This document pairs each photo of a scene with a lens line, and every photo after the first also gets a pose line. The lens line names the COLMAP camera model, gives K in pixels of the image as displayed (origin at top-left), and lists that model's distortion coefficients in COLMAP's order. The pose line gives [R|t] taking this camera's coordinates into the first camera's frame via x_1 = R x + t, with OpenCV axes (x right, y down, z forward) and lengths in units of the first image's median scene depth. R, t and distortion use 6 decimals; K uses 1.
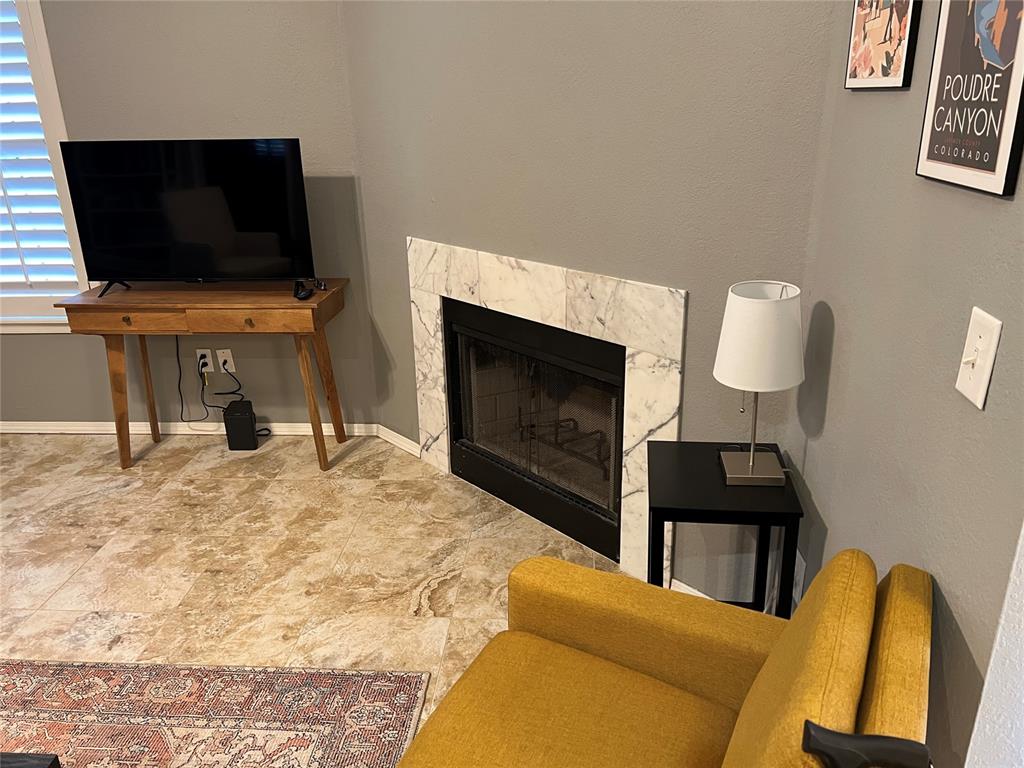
lens RADIAL K [[764.4, 0, 514.3], [0, 764.4, 386.9], [0, 0, 1]] dist [0.057660, -0.061193]
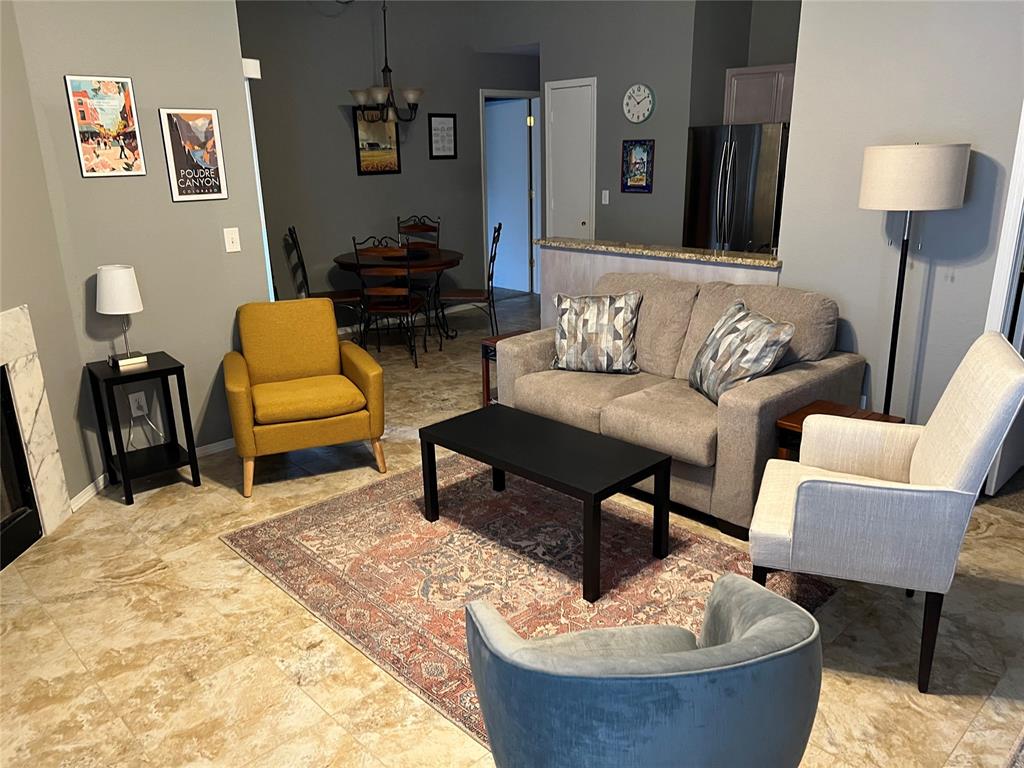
lens RADIAL K [[764.4, 0, 507.1], [0, 764.4, 385.2], [0, 0, 1]] dist [0.057660, -0.061193]
pose [[-0.740984, -0.160691, 0.652013, -1.366533], [0.273181, 0.814842, 0.511278, -0.467052], [-0.613445, 0.556966, -0.559887, 1.218541]]
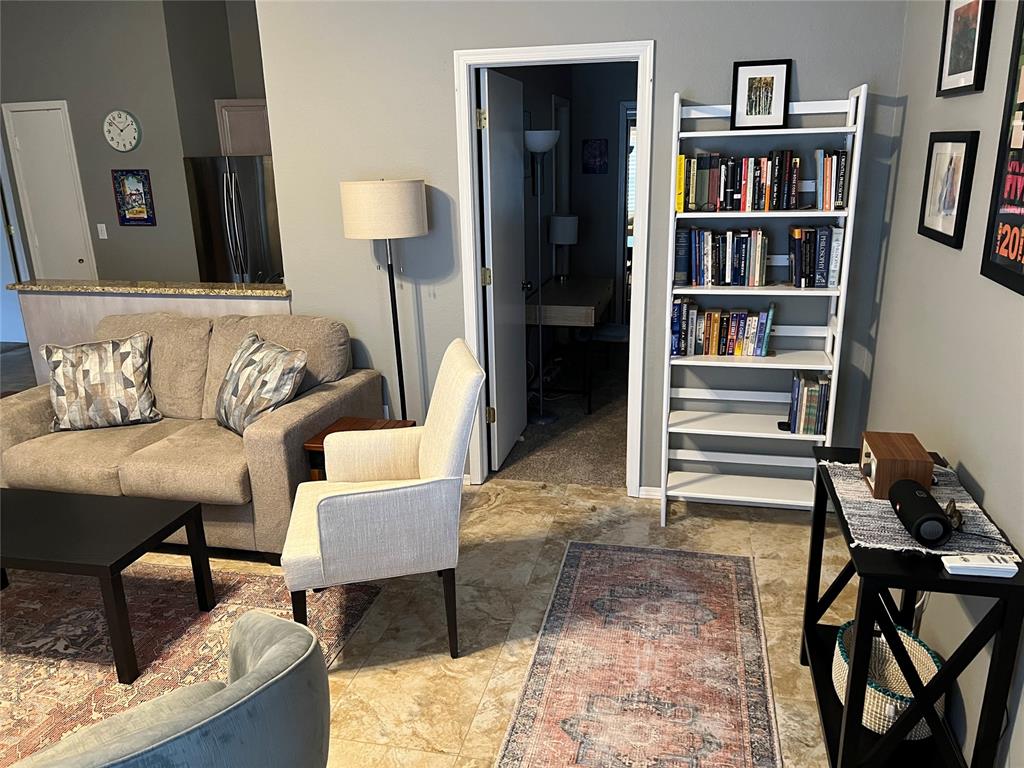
lens RADIAL K [[764.4, 0, 511.8], [0, 764.4, 384.4], [0, 0, 1]] dist [0.057660, -0.061193]
pose [[-0.987602, -0.001279, 0.156971, -1.428769], [0.092575, 0.802821, 0.588989, -0.468210], [-0.126773, 0.596218, -0.792750, 1.199654]]
